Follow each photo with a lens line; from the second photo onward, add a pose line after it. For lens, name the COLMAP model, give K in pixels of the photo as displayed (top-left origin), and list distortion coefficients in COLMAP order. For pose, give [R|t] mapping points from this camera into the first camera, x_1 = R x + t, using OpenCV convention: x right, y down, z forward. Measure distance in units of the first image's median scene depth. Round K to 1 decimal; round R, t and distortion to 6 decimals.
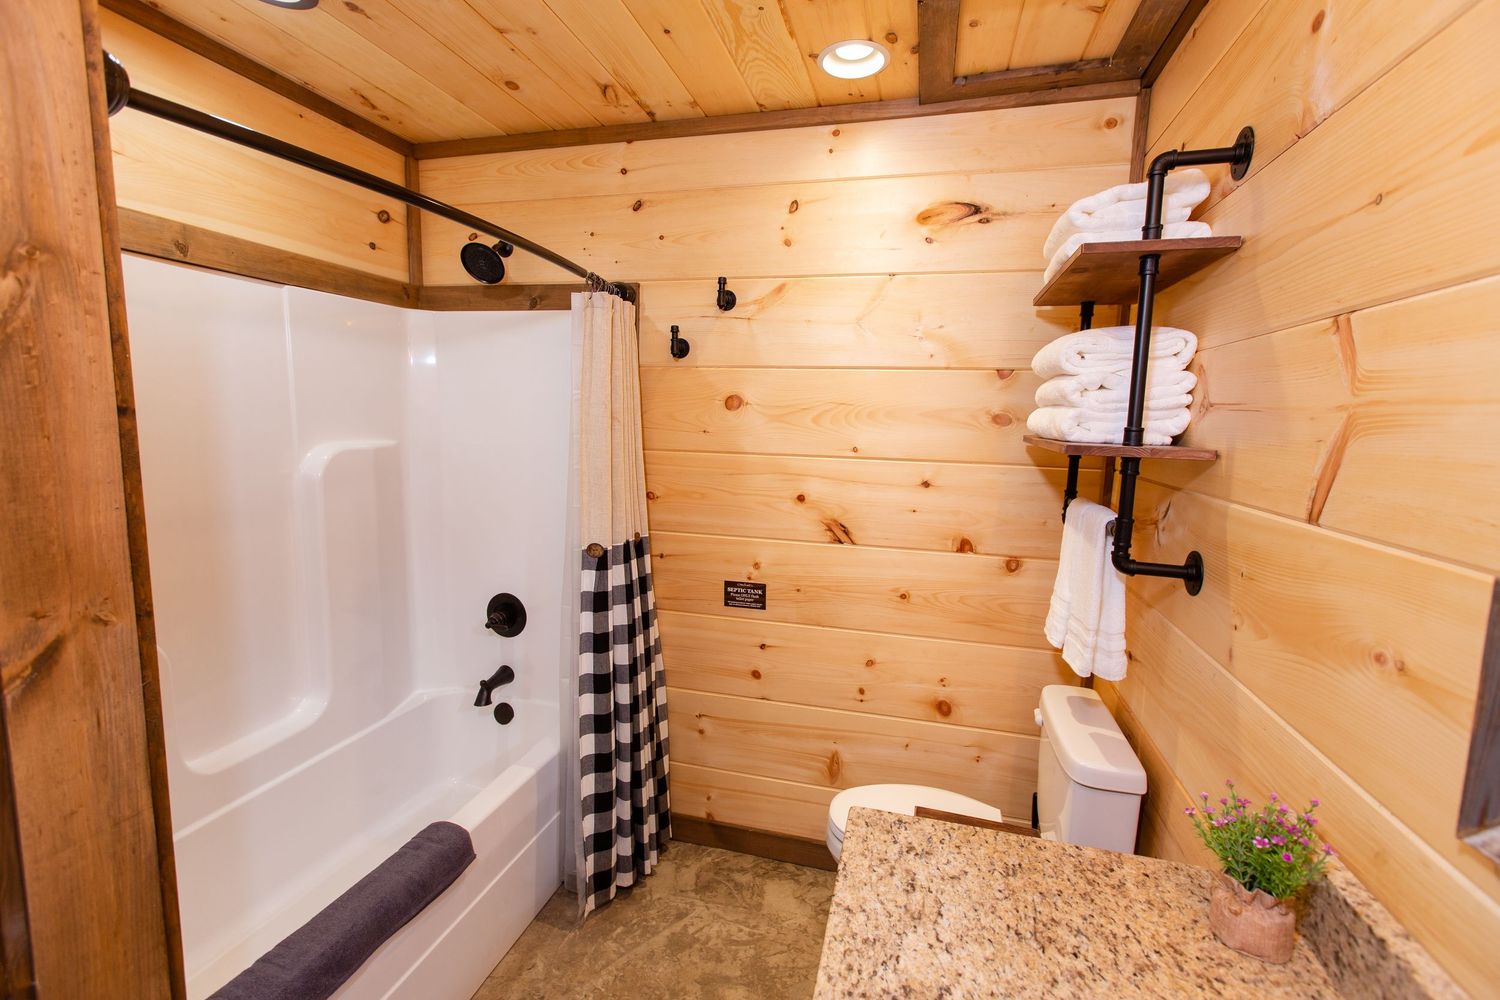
lens RADIAL K [[662.3, 0, 749.9], [0, 662.3, 494.5], [0, 0, 1]] dist [0.001992, 0.000493]
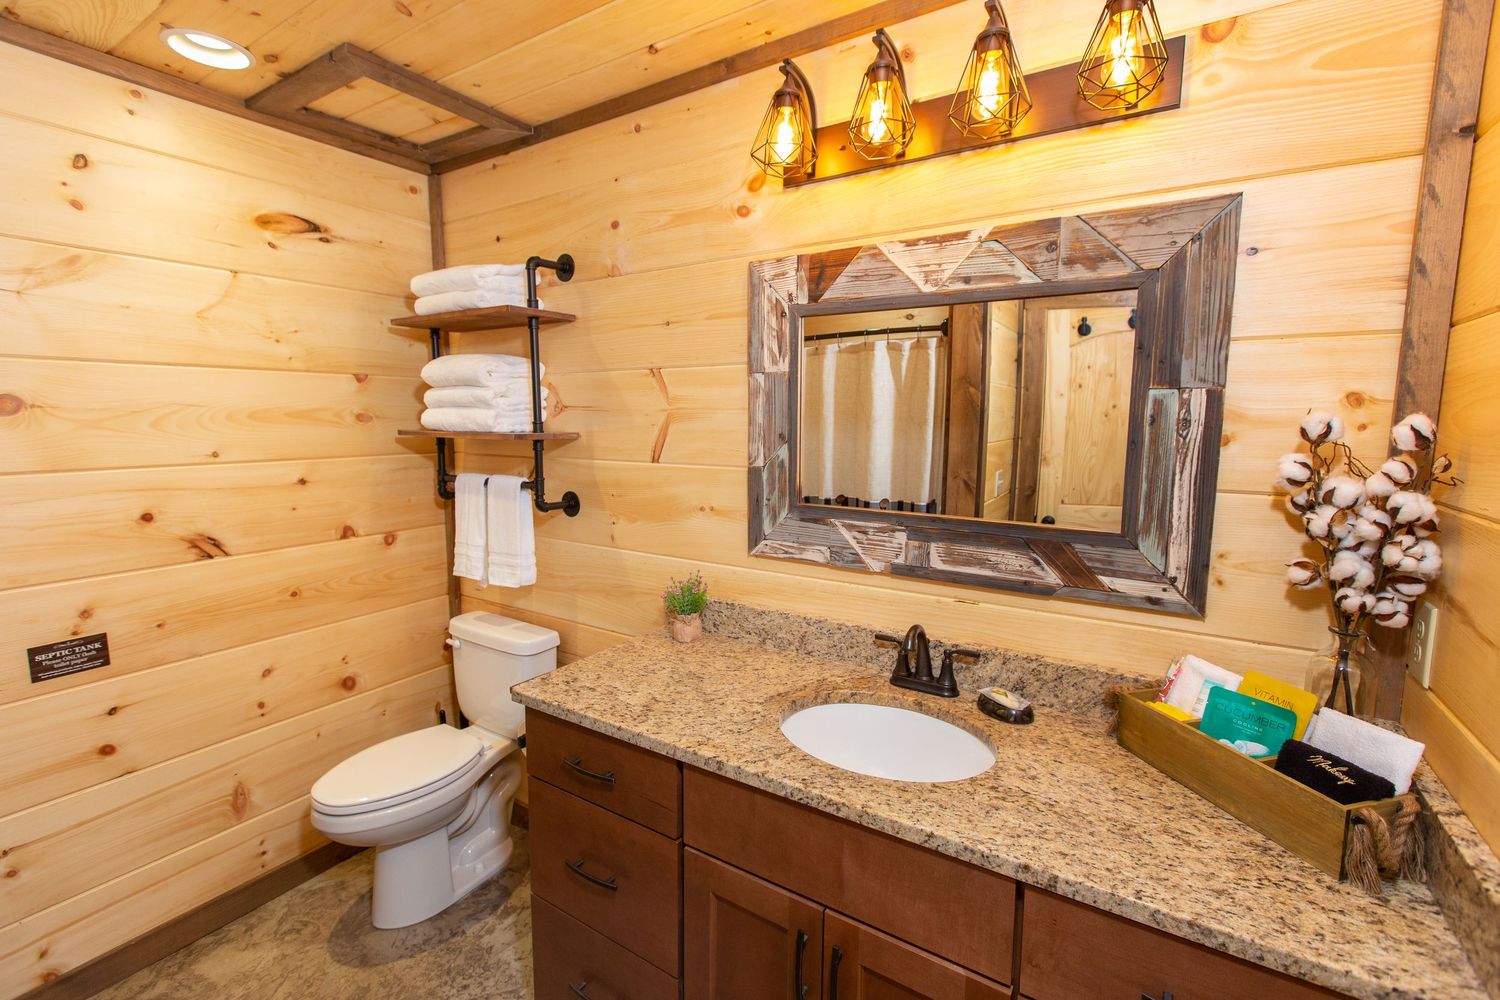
lens RADIAL K [[662.3, 0, 749.9], [0, 662.3, 494.5], [0, 0, 1]] dist [0.001992, 0.000493]
pose [[0.301927, -0.138826, 0.943169, -0.527364], [0.121483, 0.986877, 0.106371, -0.021537], [-0.945559, 0.082462, 0.314830, 0.006267]]
